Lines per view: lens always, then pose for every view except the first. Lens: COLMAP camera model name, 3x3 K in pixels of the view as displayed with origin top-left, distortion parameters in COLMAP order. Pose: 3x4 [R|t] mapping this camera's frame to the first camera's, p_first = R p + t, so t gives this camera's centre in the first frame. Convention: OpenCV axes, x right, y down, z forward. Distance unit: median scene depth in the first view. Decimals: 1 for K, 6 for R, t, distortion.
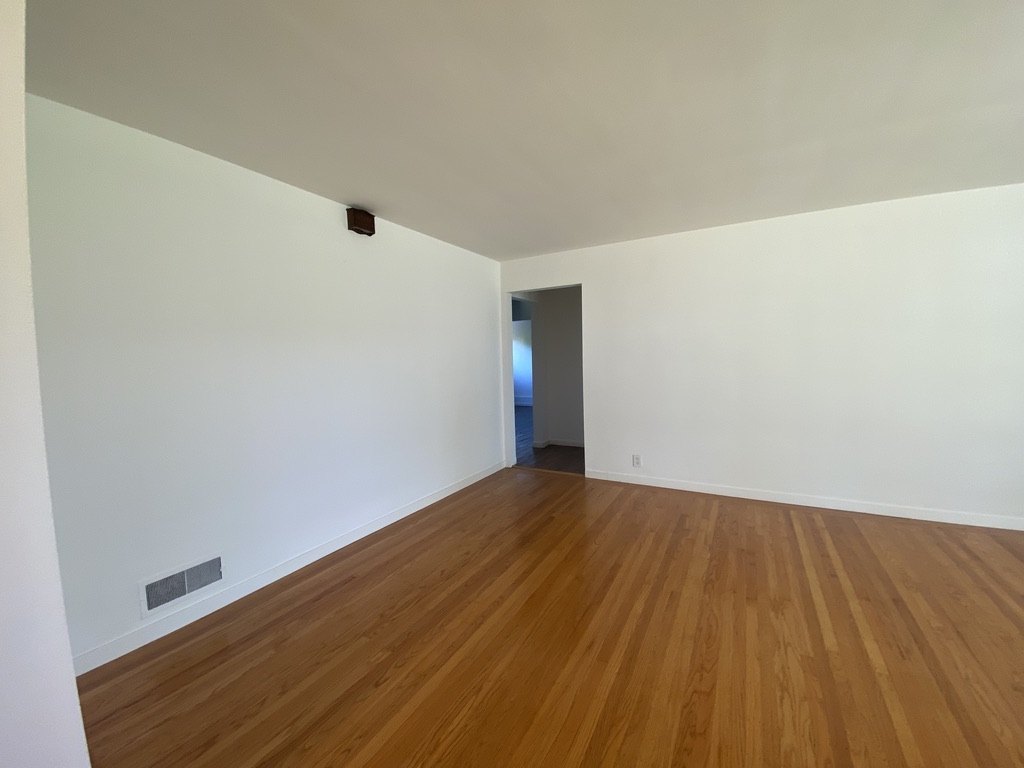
lens RADIAL K [[411.4, 0, 518.2], [0, 411.4, 381.8], [0, 0, 1]] dist [0.034238, -0.027438]
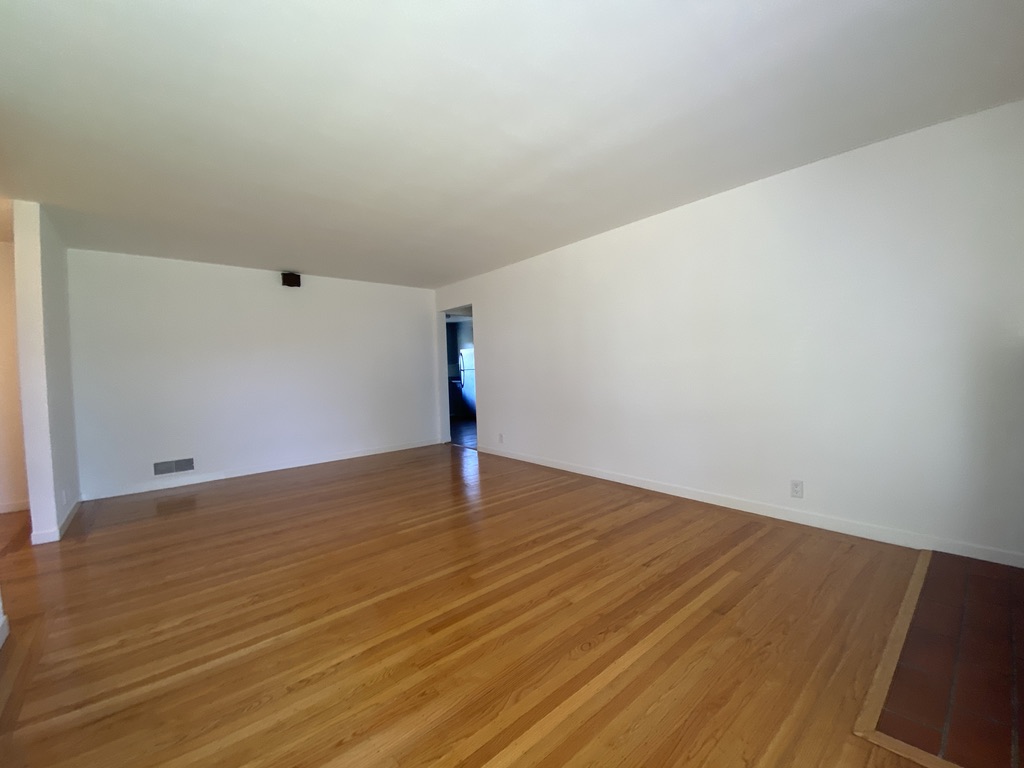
lens RADIAL K [[411.4, 0, 518.2], [0, 411.4, 381.8], [0, 0, 1]] dist [0.034238, -0.027438]
pose [[0.938062, 0.003139, -0.346453, 1.151436], [-0.011993, 0.999654, -0.023417, 0.063724], [0.346259, 0.026121, 0.937775, -0.277520]]
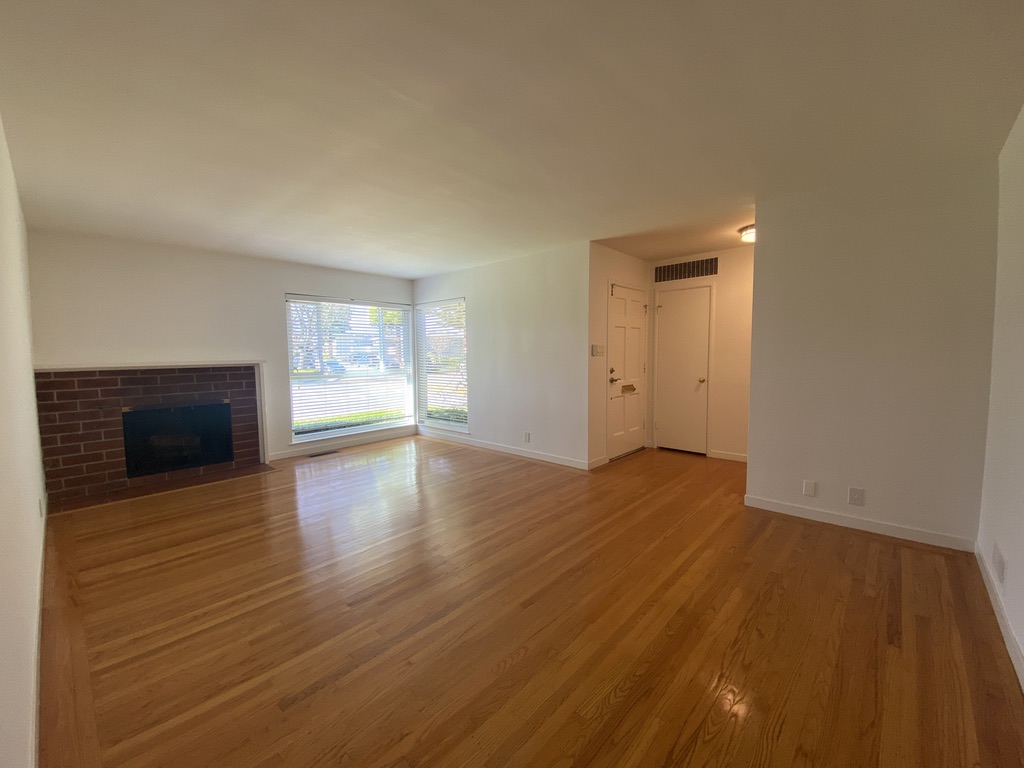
lens RADIAL K [[411.4, 0, 518.2], [0, 411.4, 381.8], [0, 0, 1]] dist [0.034238, -0.027438]
pose [[-0.971679, 0.020468, 0.235418, 0.047644], [0.051161, 0.990834, 0.125019, -0.082395], [-0.230701, 0.133523, -0.963820, 1.576715]]
